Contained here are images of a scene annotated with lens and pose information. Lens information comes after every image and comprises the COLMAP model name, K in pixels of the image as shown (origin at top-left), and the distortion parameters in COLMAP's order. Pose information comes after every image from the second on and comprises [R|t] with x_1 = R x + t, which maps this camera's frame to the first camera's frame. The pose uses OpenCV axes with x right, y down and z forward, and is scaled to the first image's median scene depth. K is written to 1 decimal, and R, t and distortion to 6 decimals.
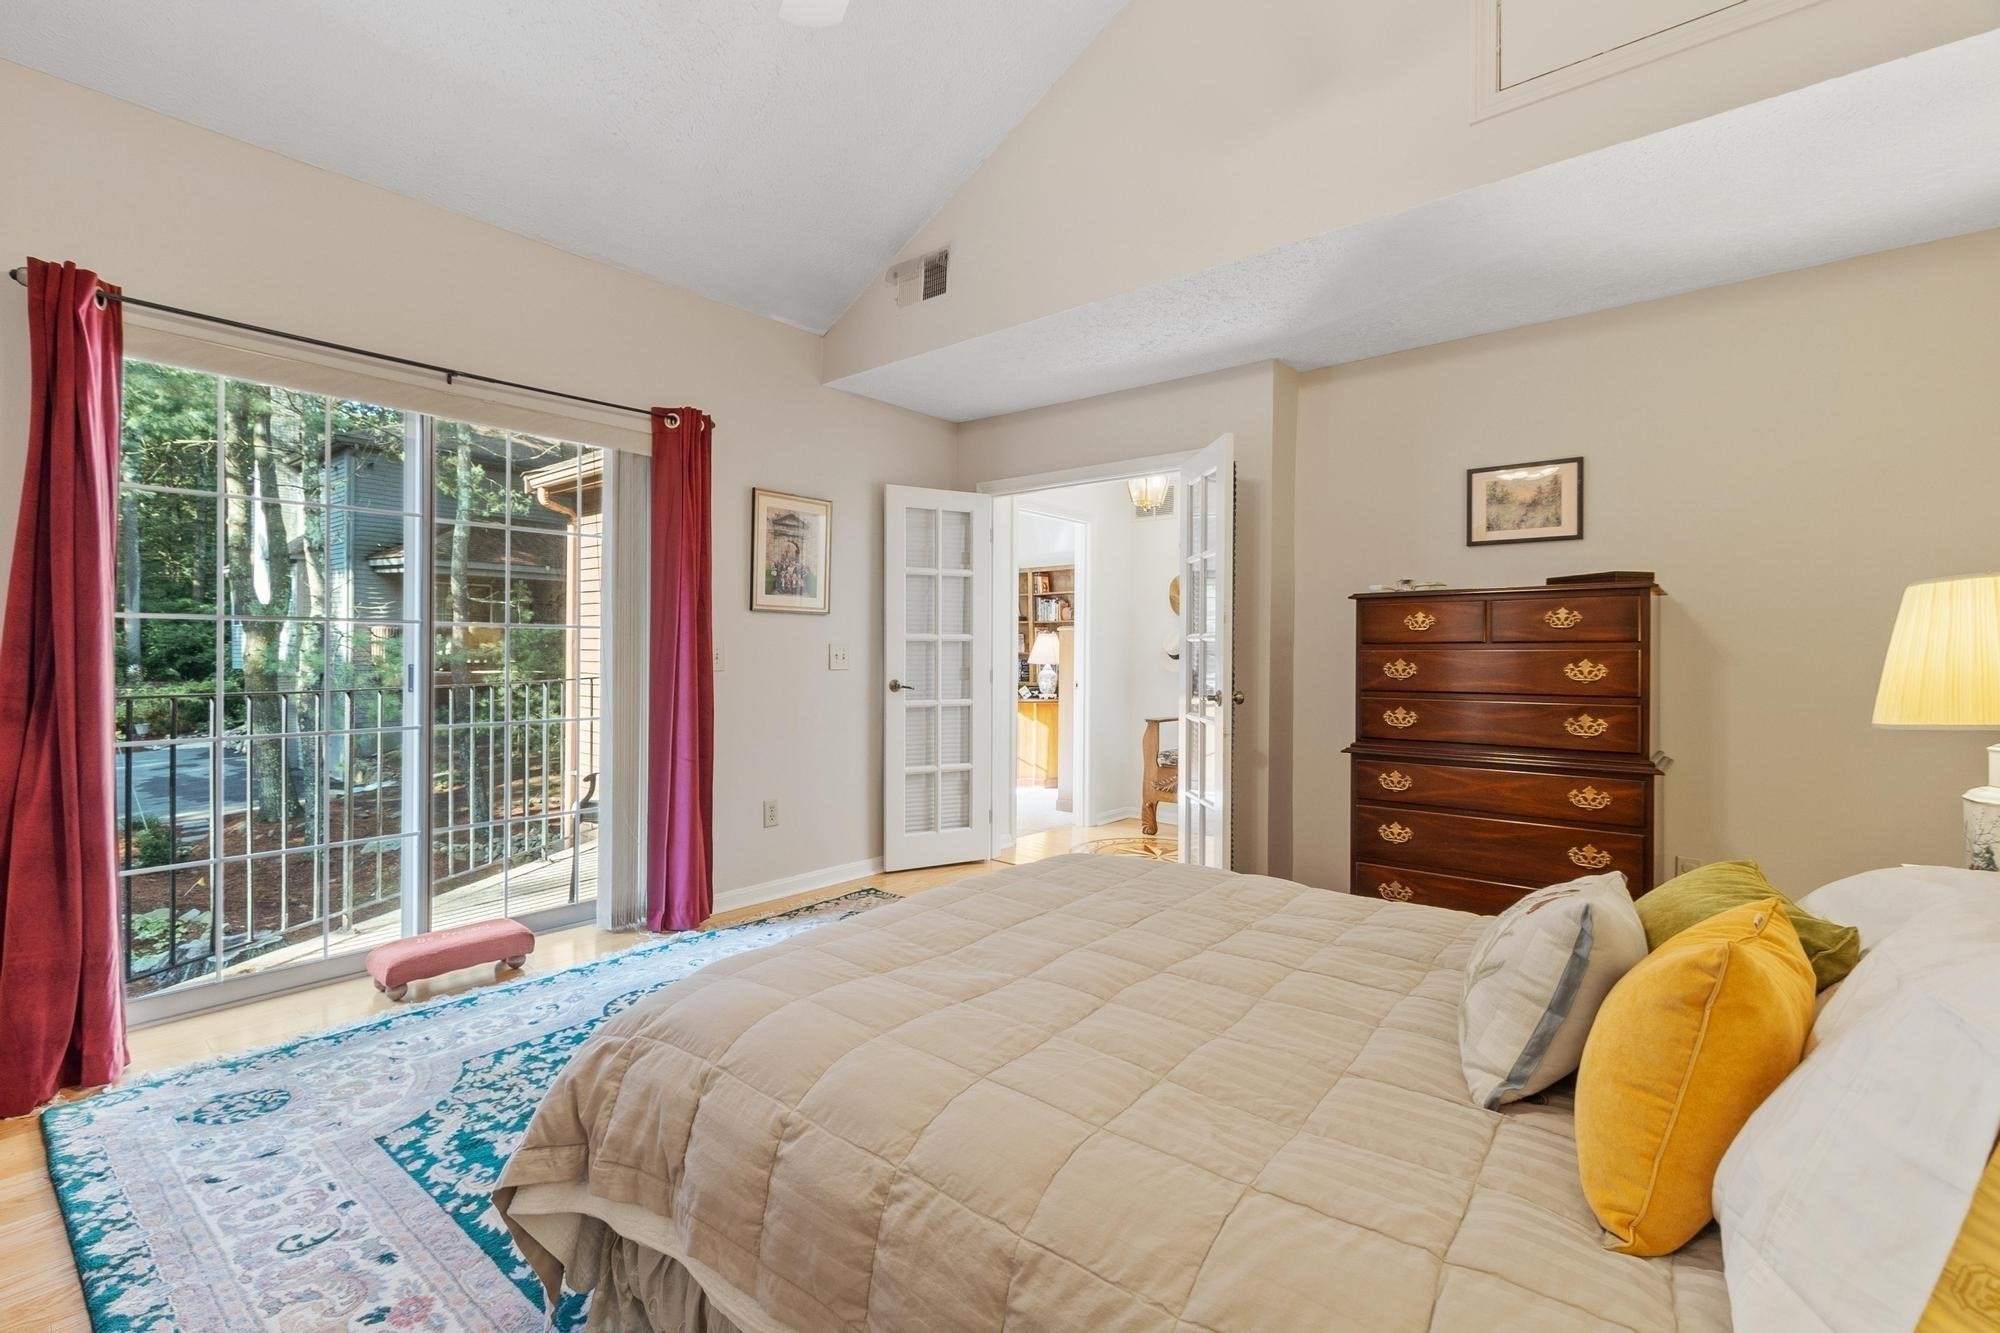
lens RADIAL K [[889.9, 0, 1000.0], [0, 889.9, 666.5], [0, 0, 1]] dist [-0.002773, -0.000826]
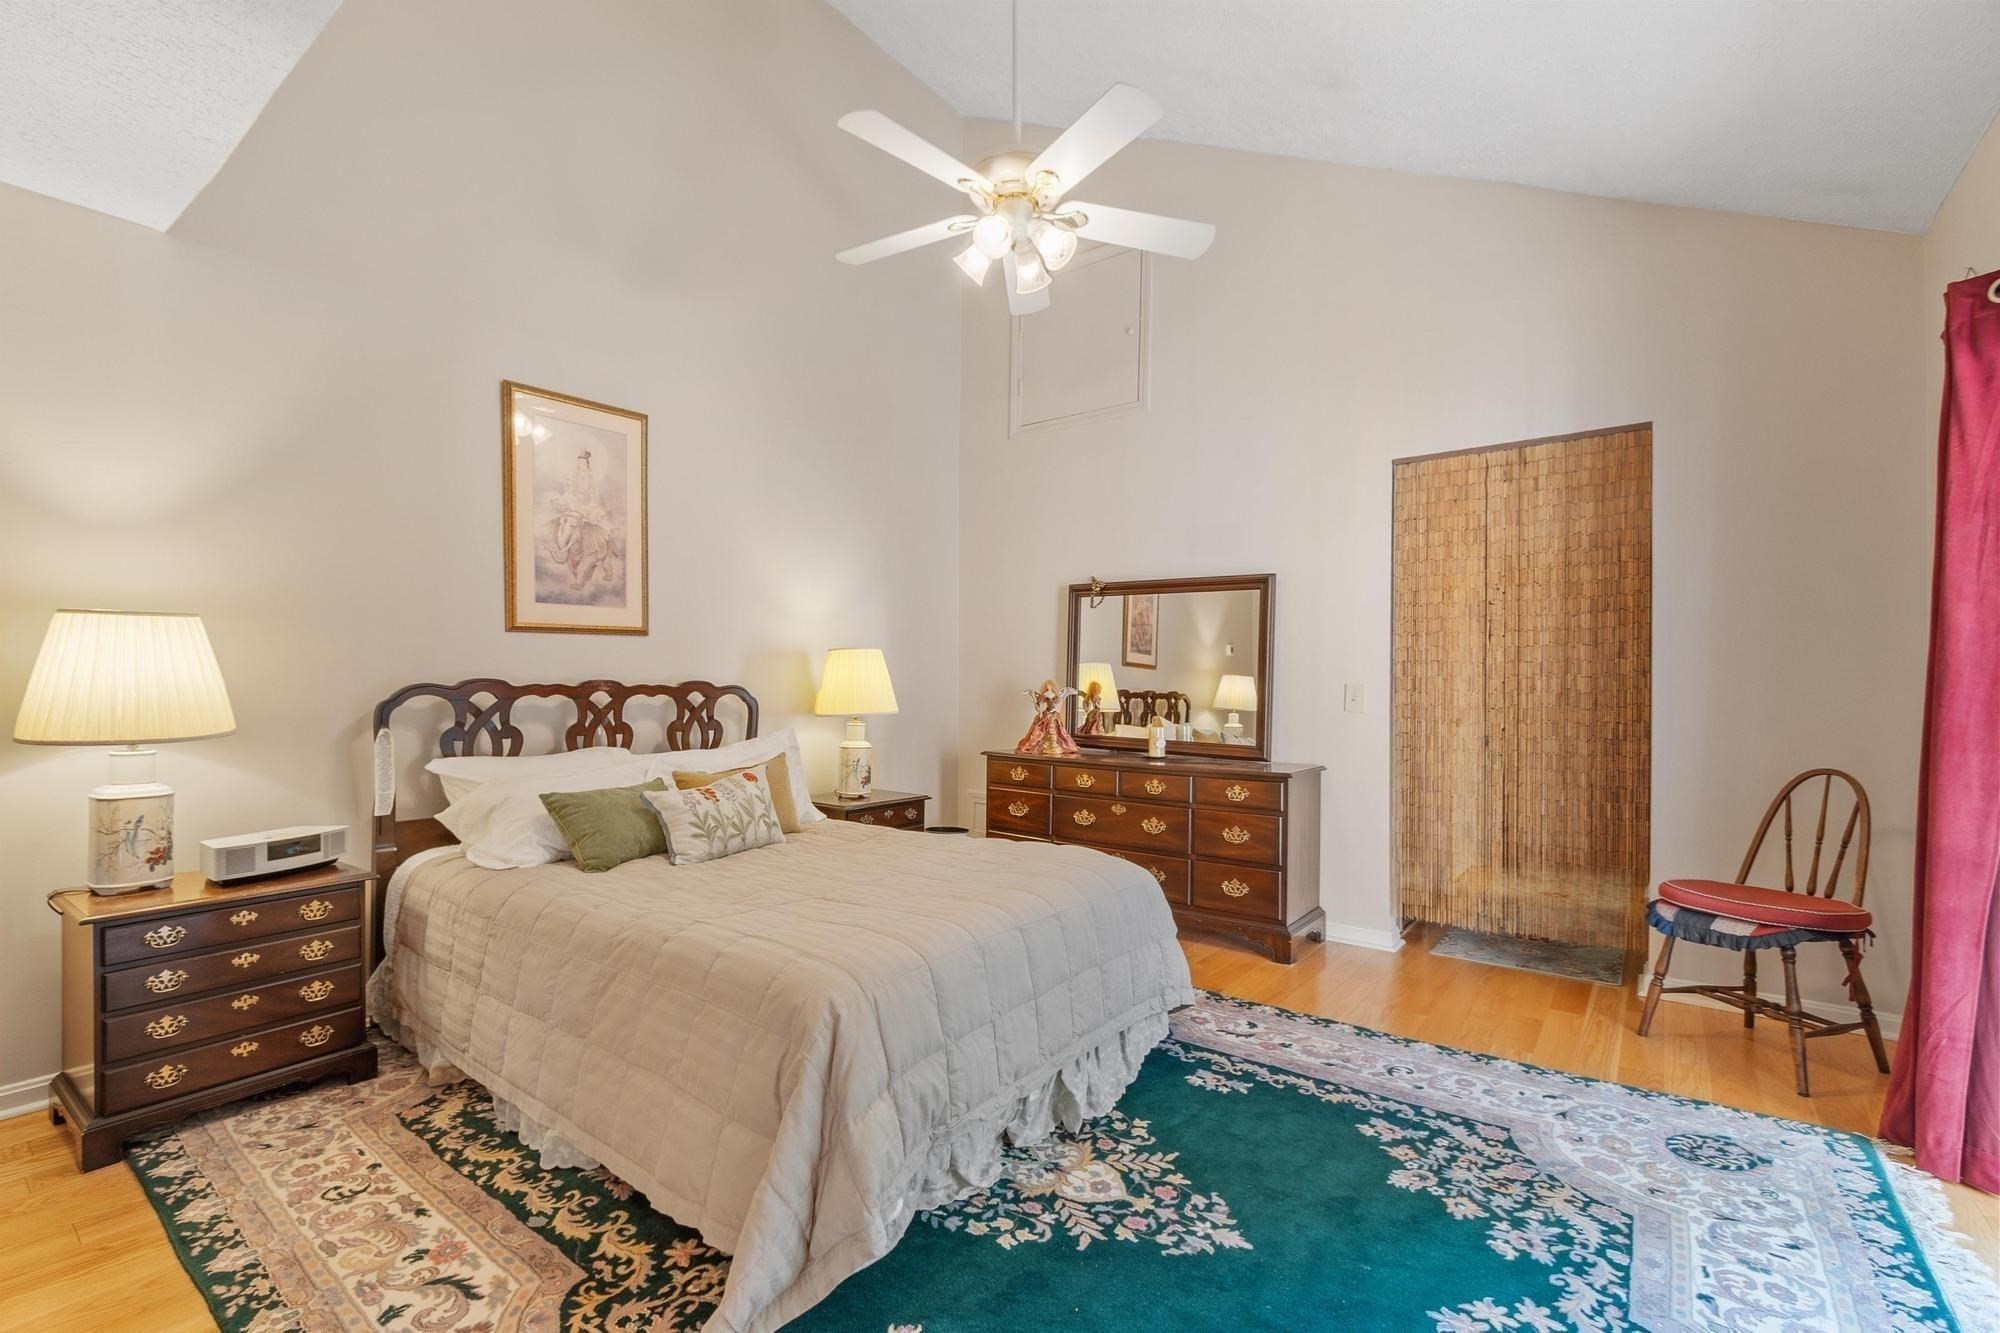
lens RADIAL K [[862.9, 0, 976.4], [0, 862.9, 693.4], [0, 0, 1]] dist [0.003985, -0.001215]
pose [[-0.999663, -0.013557, -0.022122, -0.001579], [-0.014067, 0.999634, 0.023087, -0.018045], [0.021801, 0.023390, -0.999489, 1.240136]]
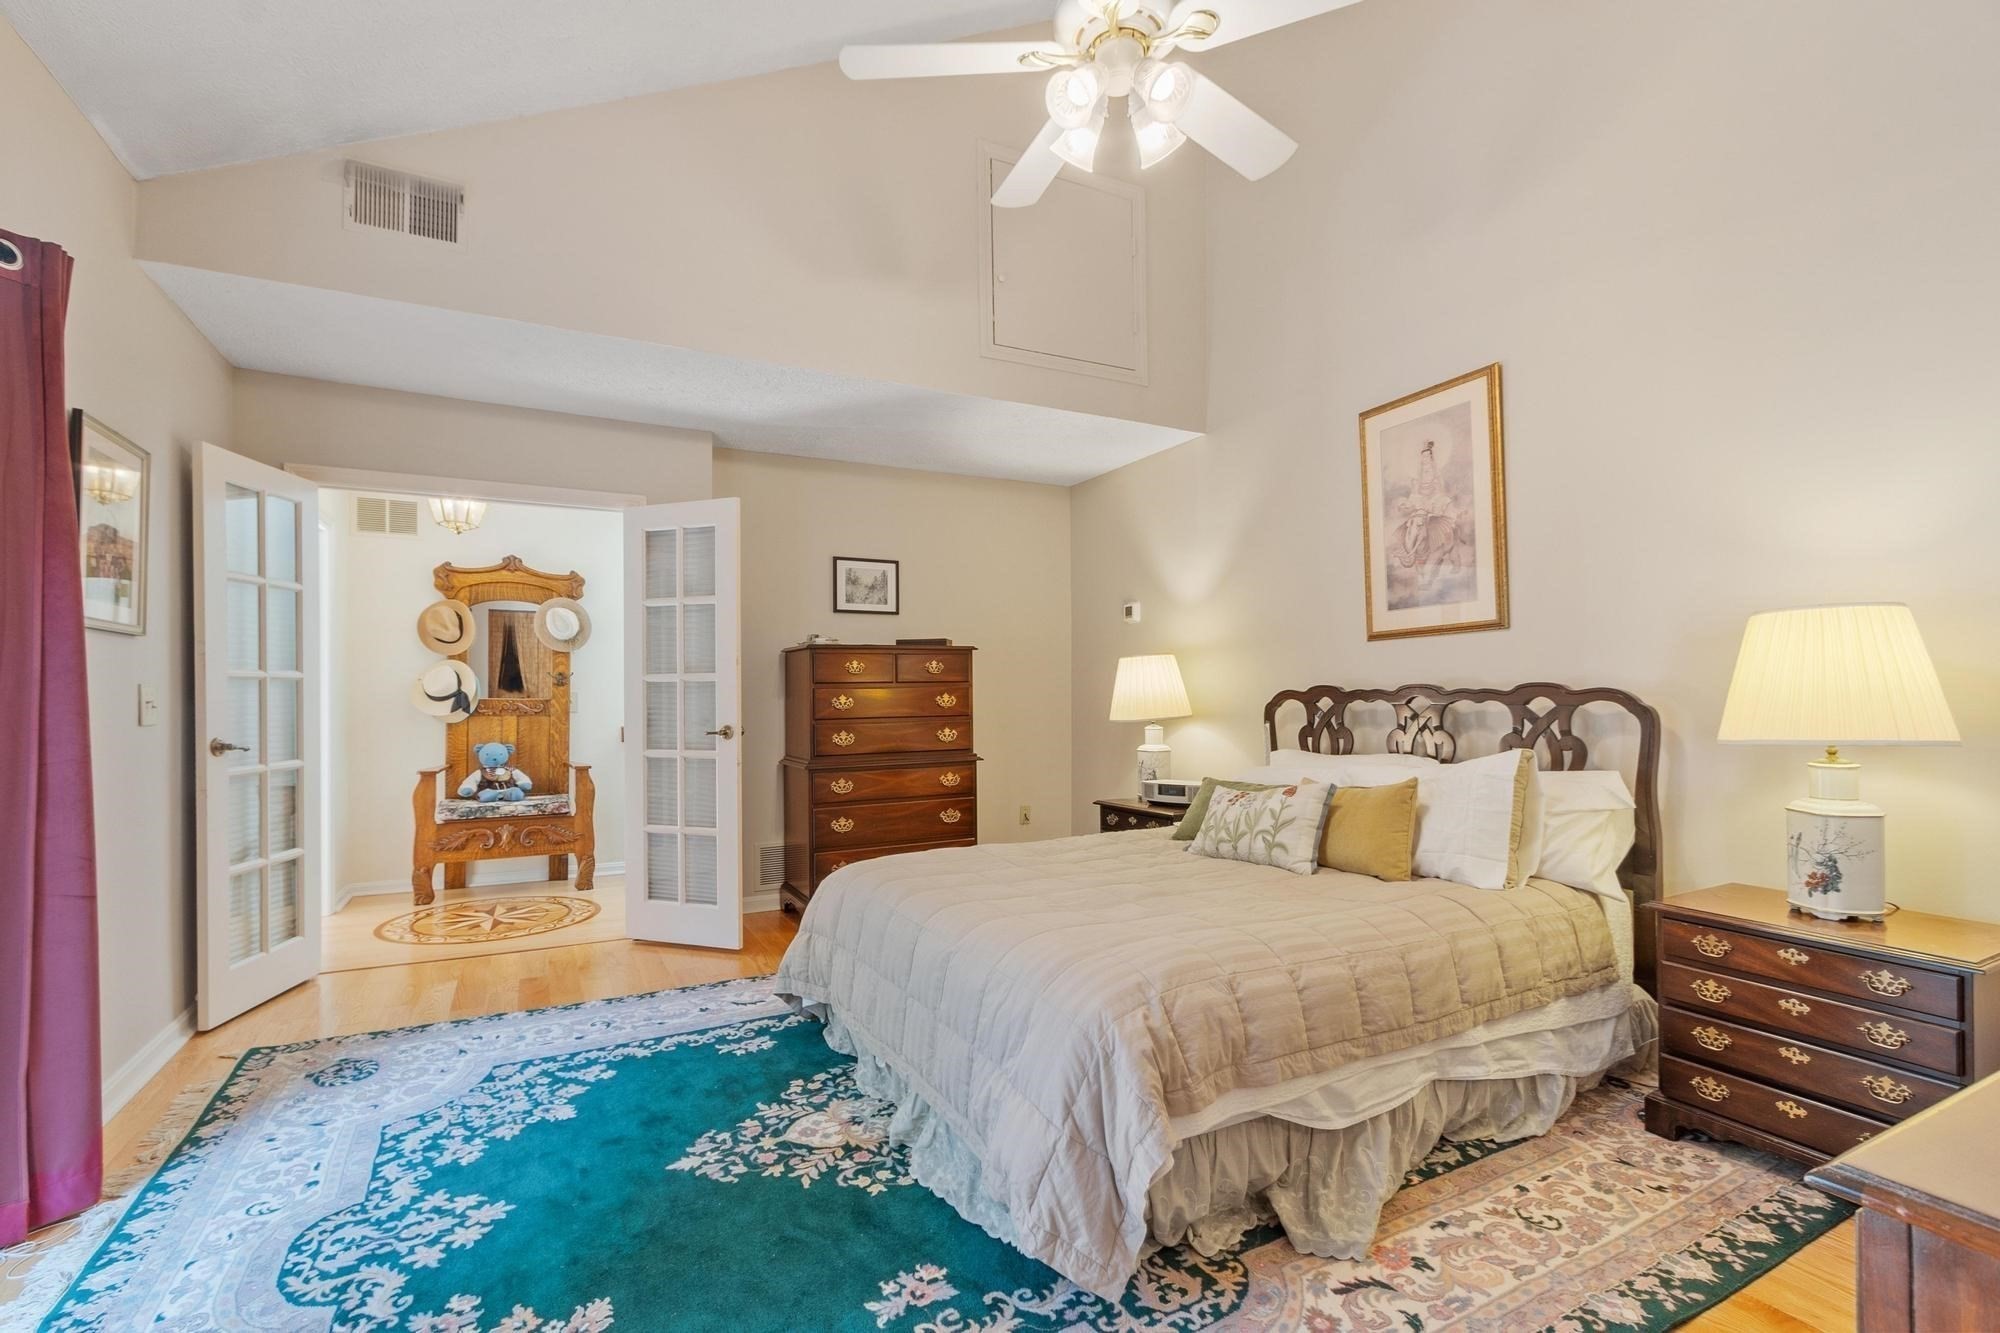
lens RADIAL K [[862.9, 0, 976.4], [0, 862.9, 693.4], [0, 0, 1]] dist [0.003985, -0.001215]
pose [[0.392599, -0.010222, 0.919653, -0.647492], [0.023817, 0.999716, 0.000945, -0.006599], [-0.919401, 0.021532, 0.392731, 0.295780]]
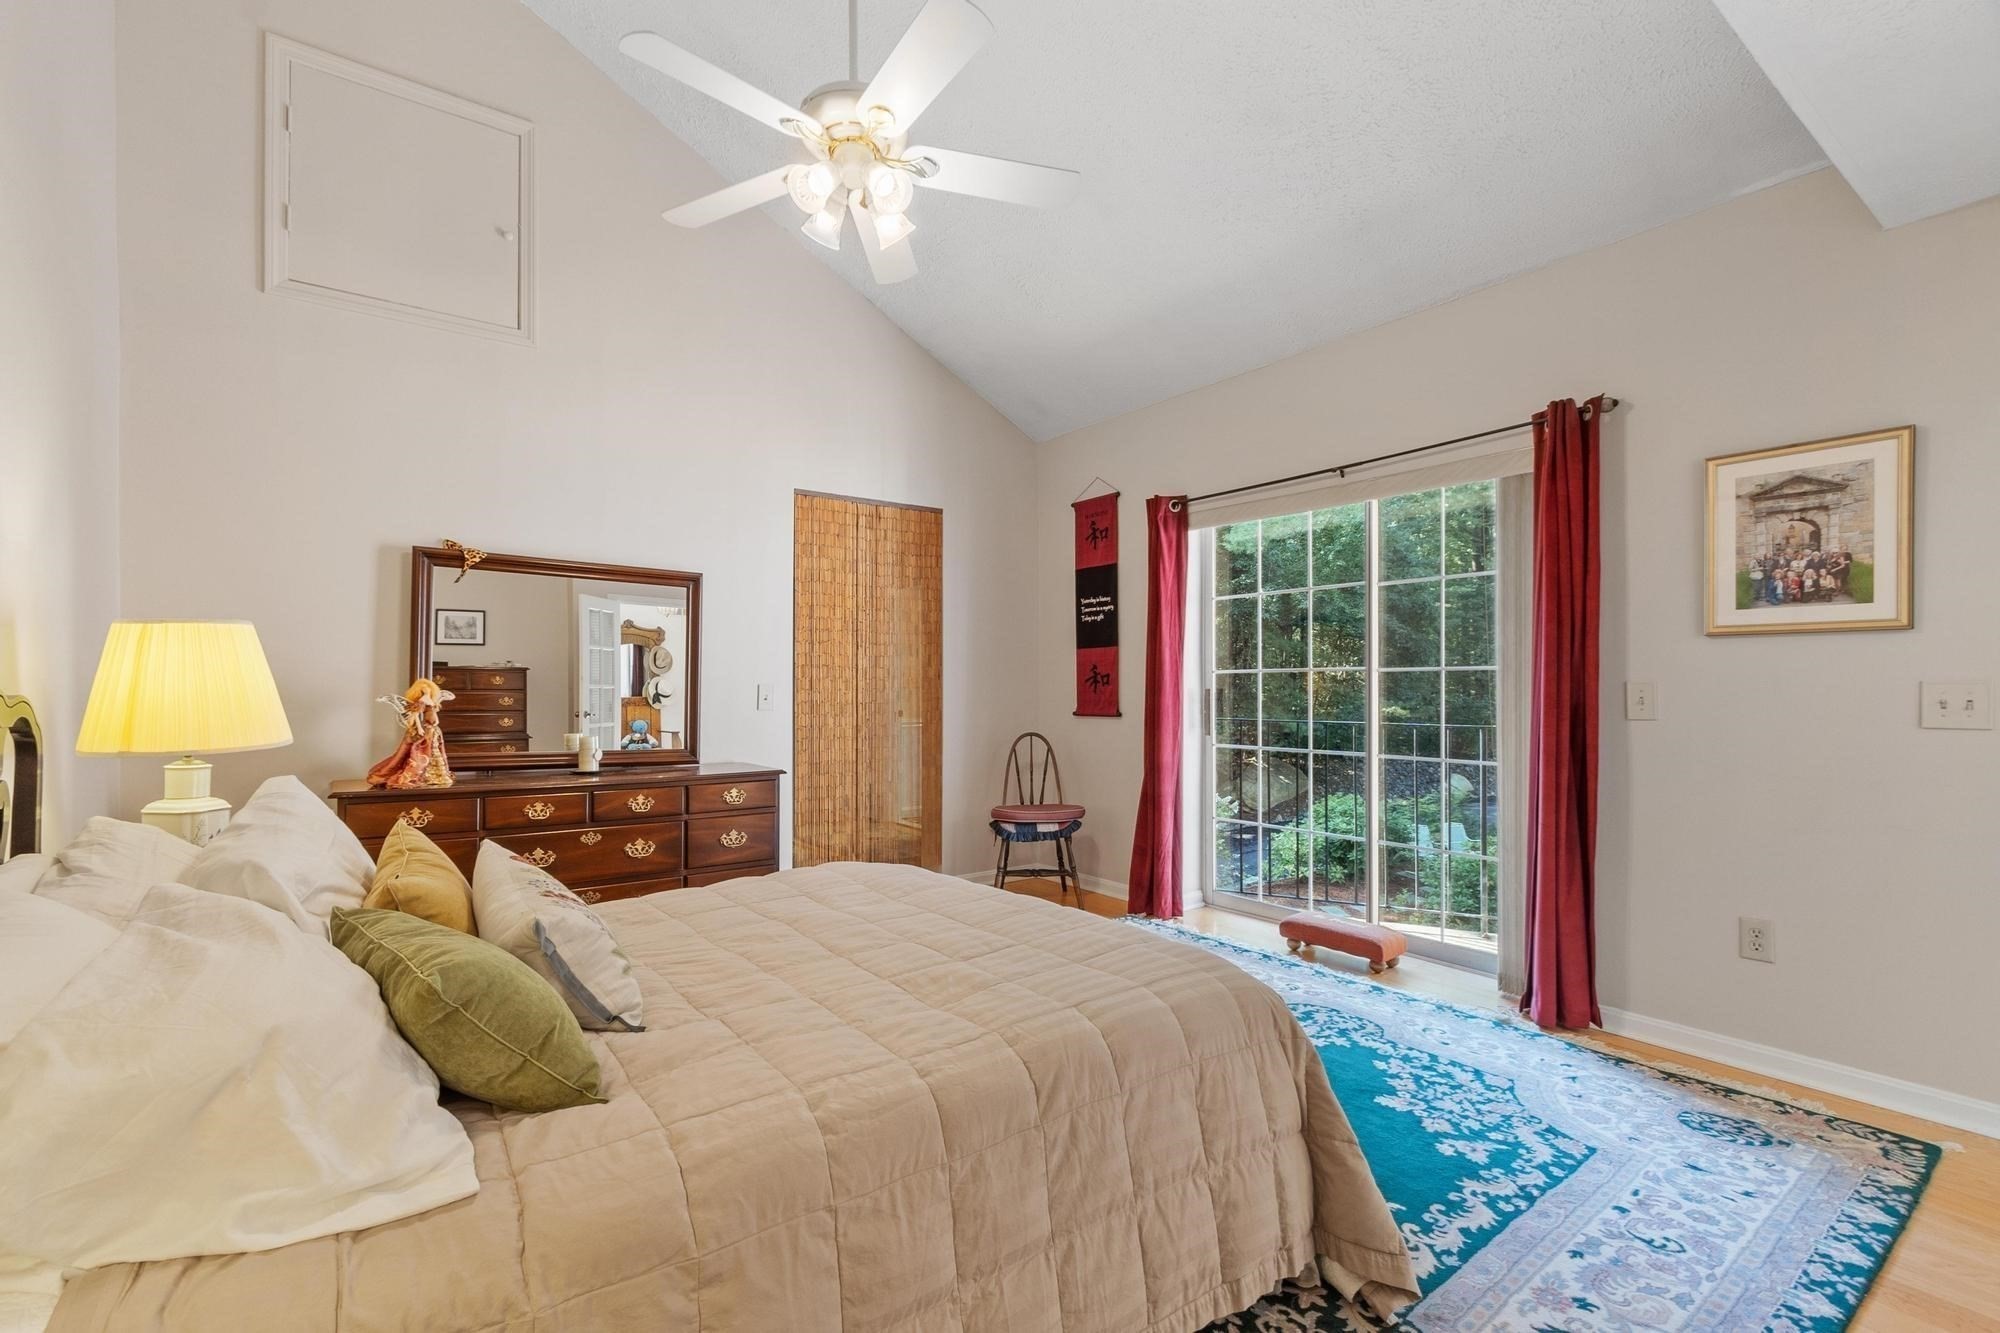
lens RADIAL K [[890.6, 0, 947.4], [0, 890.6, 691.1], [0, 0, 1]] dist [0.002643, 0.000372]
pose [[-0.270460, -0.000214, -0.962731, 0.643430], [-0.018662, 0.999813, 0.005020, -0.013218], [0.962550, 0.019324, -0.270413, 0.713503]]
